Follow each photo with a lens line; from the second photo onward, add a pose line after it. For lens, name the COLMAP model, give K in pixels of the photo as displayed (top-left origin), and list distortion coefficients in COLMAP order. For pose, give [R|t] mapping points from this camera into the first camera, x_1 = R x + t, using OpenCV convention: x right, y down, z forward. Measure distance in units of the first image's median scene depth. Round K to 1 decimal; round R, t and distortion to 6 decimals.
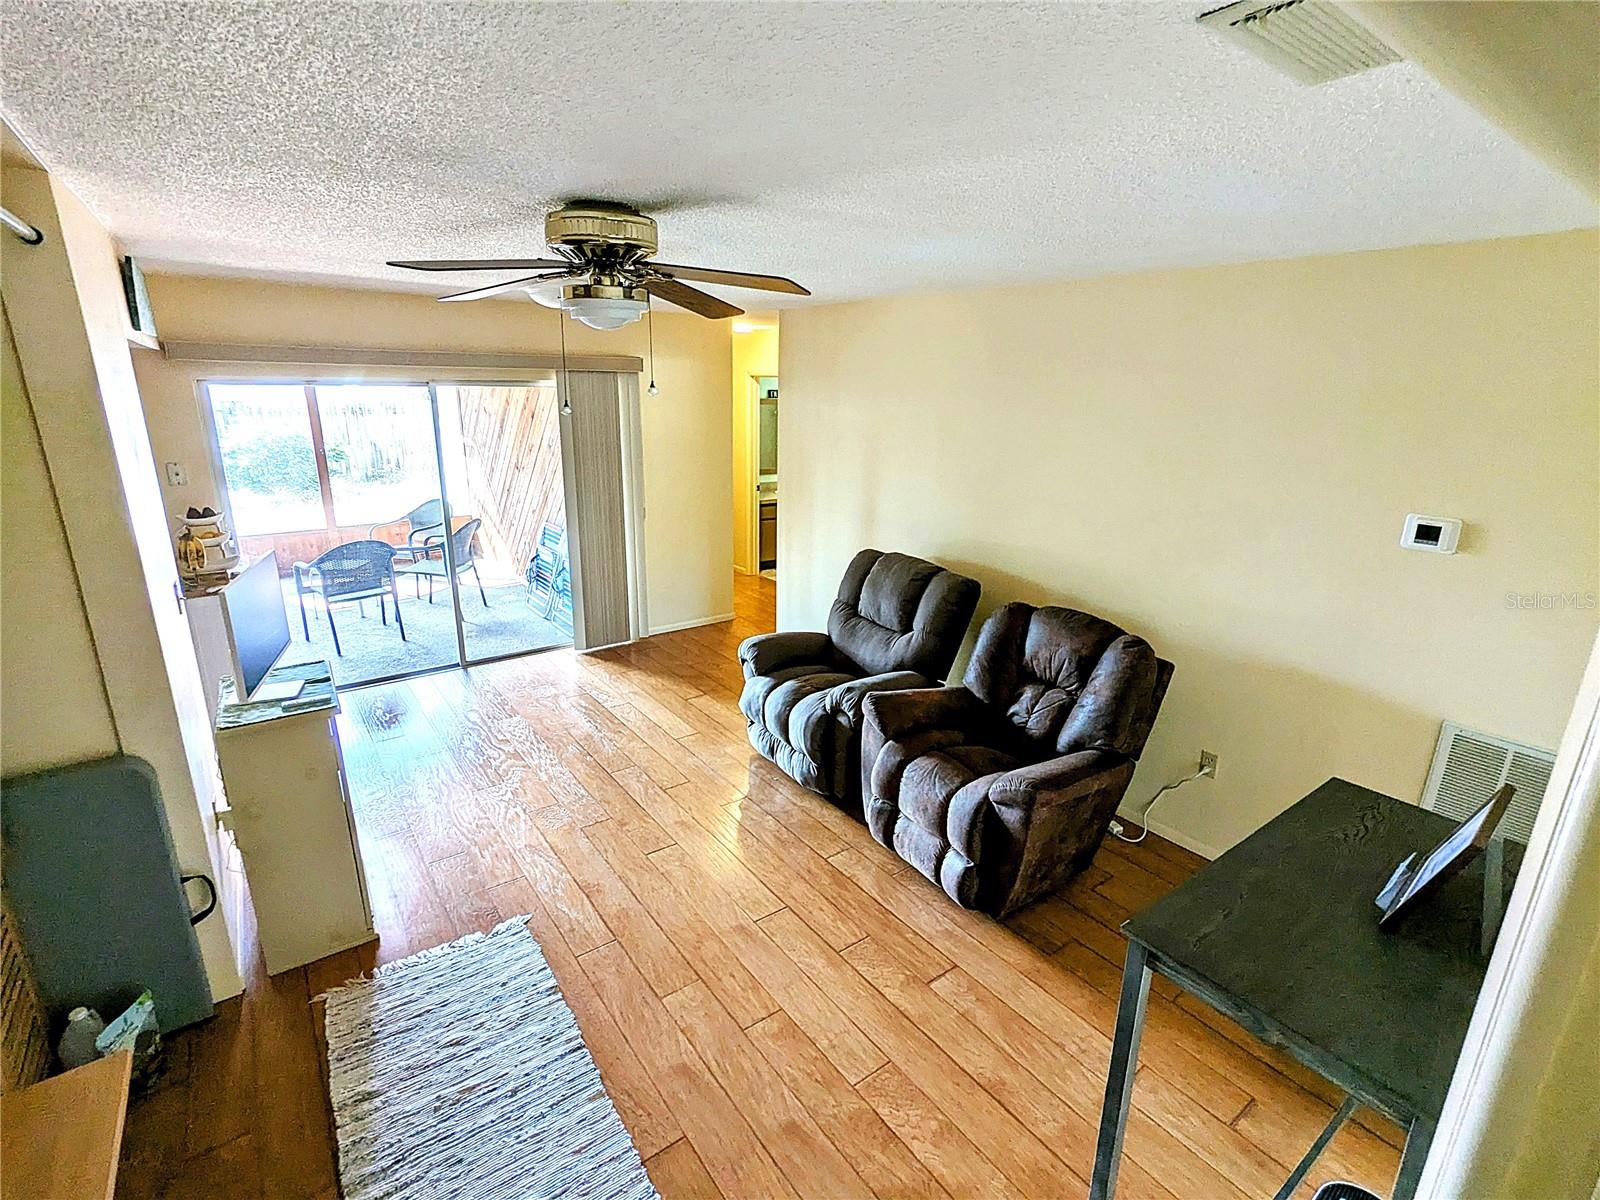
lens RADIAL K [[754.0, 0, 799.0], [0, 754.0, 601.4], [0, 0, 1]] dist [-0.001212, -0.001345]
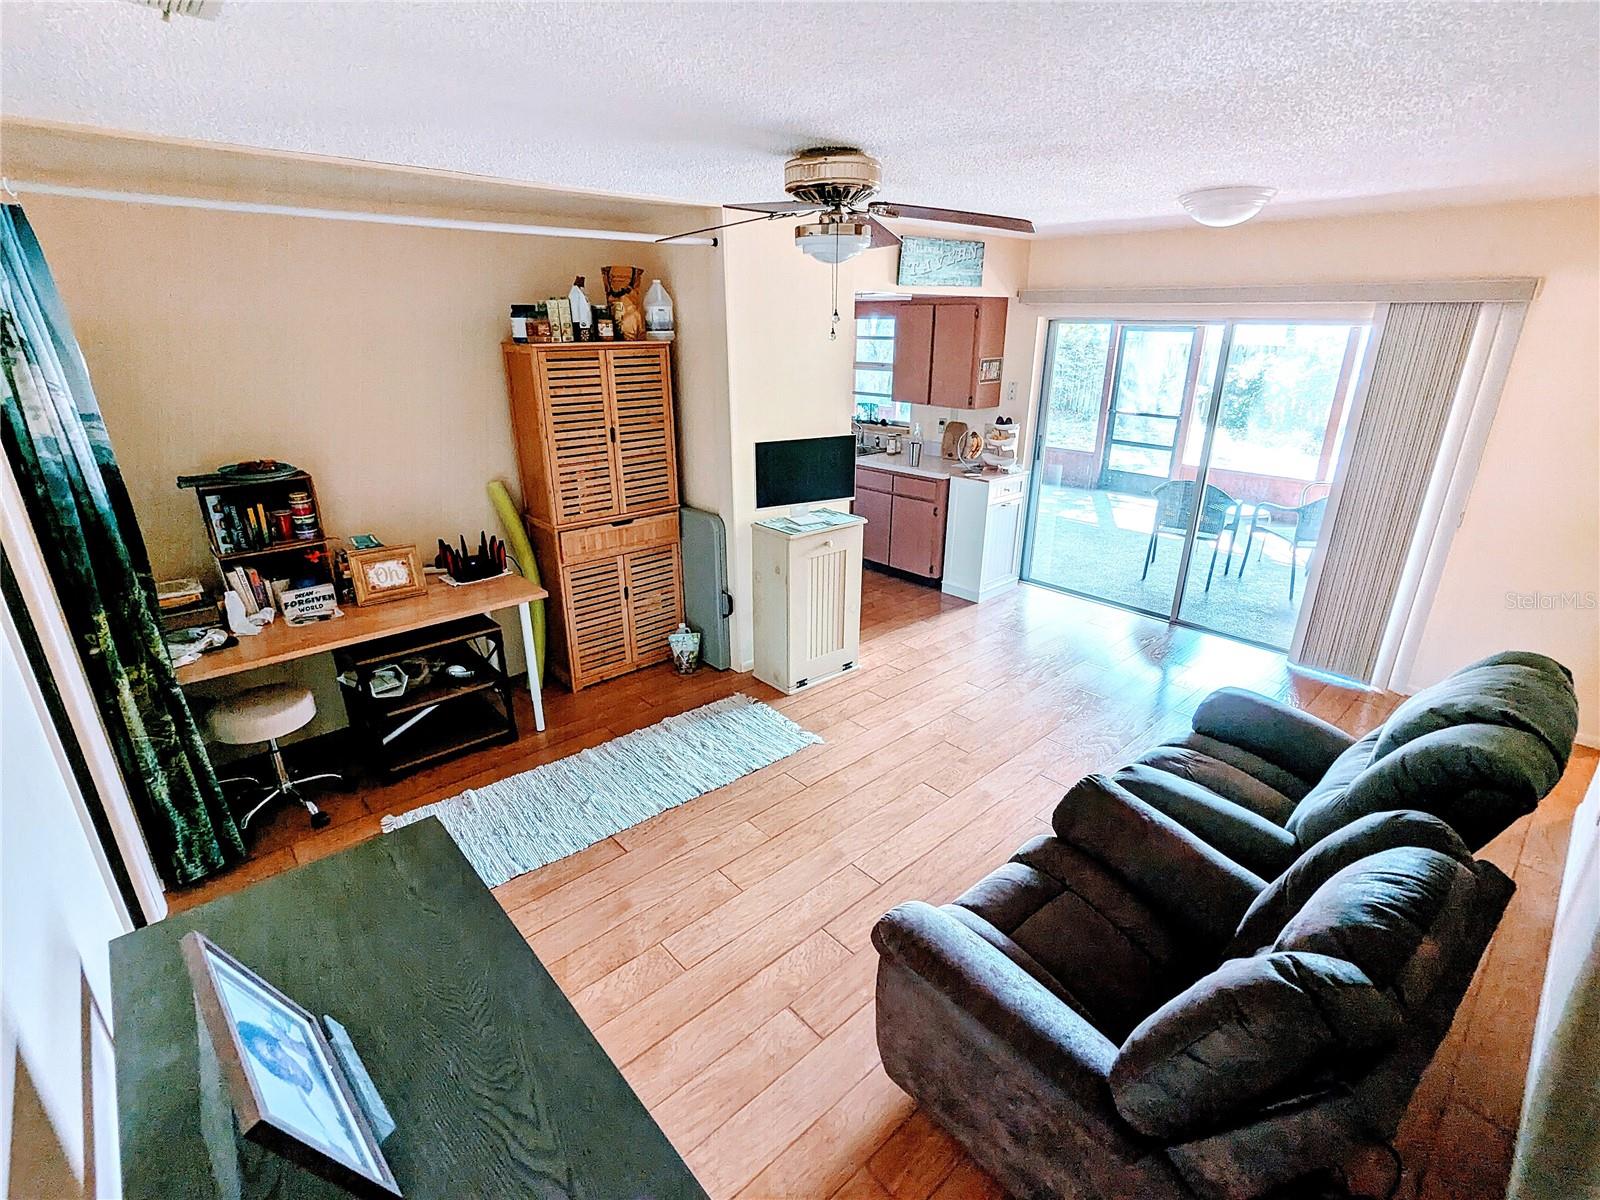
lens RADIAL K [[754.0, 0, 801.4], [0, 754.0, 600.0], [0, 0, 1]] dist [-0.001212, -0.001345]
pose [[0.101581, 0.335707, -0.936473, 0.605832], [-0.280637, 0.912781, 0.296772, -0.138515], [0.954423, 0.232663, 0.186933, 0.535612]]
